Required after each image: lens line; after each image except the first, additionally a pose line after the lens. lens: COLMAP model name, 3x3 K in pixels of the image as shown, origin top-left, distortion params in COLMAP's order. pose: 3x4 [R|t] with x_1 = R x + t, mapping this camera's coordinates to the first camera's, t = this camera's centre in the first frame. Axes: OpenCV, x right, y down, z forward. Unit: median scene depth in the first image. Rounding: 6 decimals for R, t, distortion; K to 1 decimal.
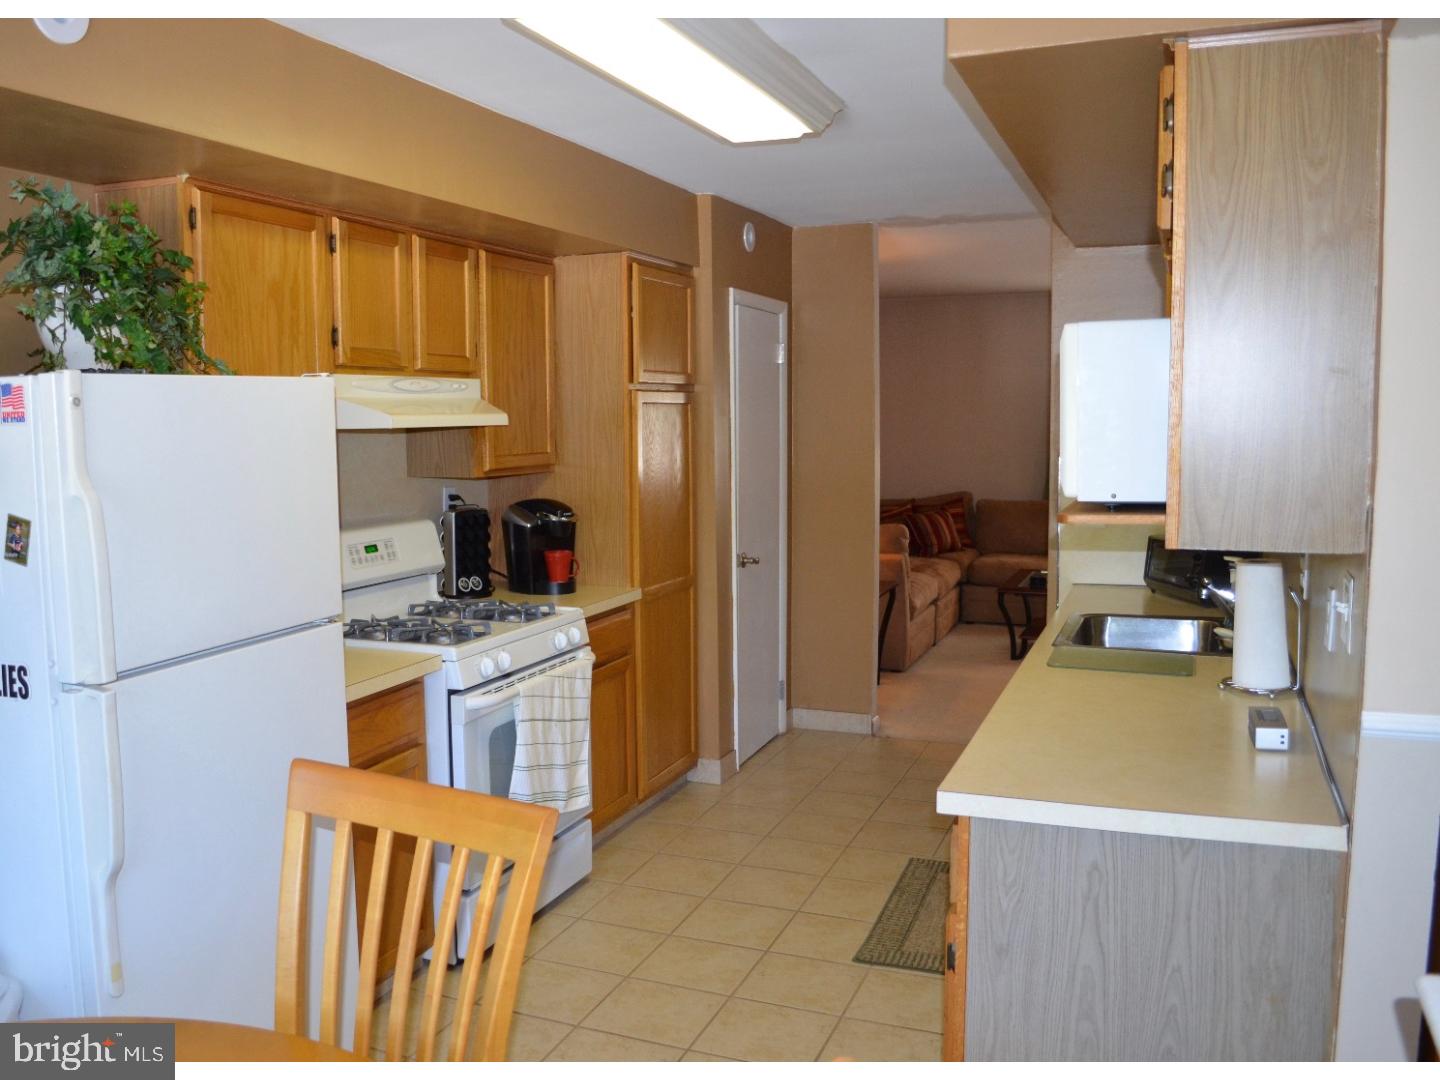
lens RADIAL K [[1238.8, 0, 720.0], [0, 1238.8, 540.0], [0, 0, 1]] dist [-0.106943, 0.009791]
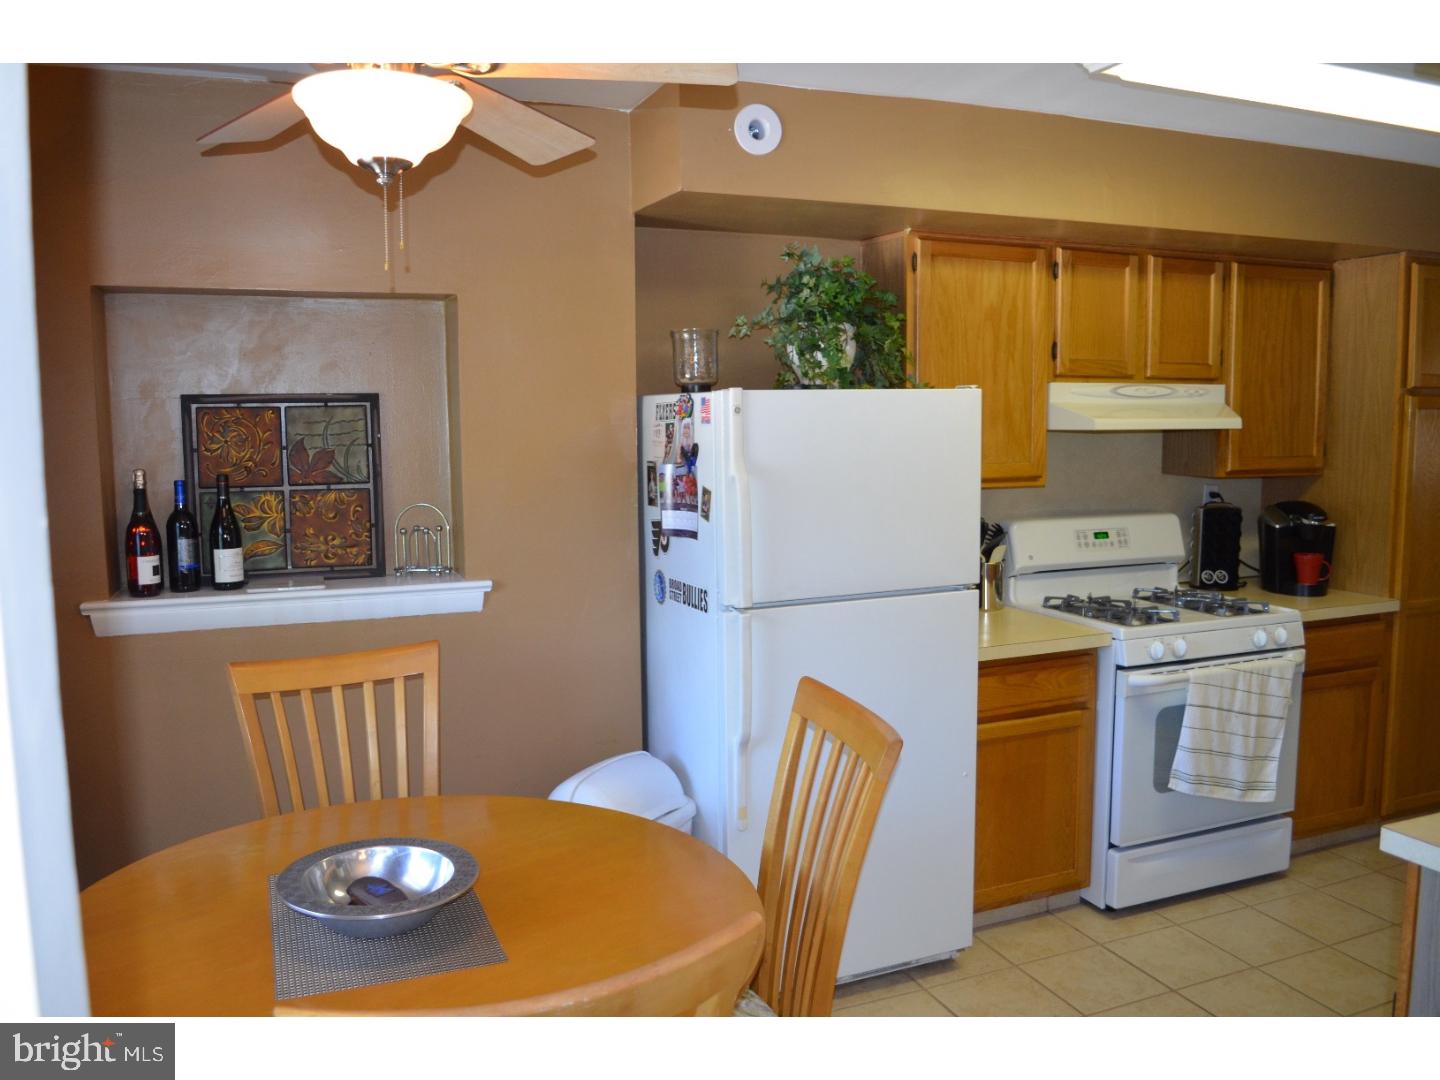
lens RADIAL K [[1140.0, 0, 720.0], [0, 1140.0, 540.0], [0, 0, 1]] dist [-0.090699, 0.004549]
pose [[0.686414, 0.080816, -0.722707, 0.235599], [-0.070725, 0.996513, 0.044262, -0.010102], [0.723764, 0.020731, 0.689736, 0.025948]]
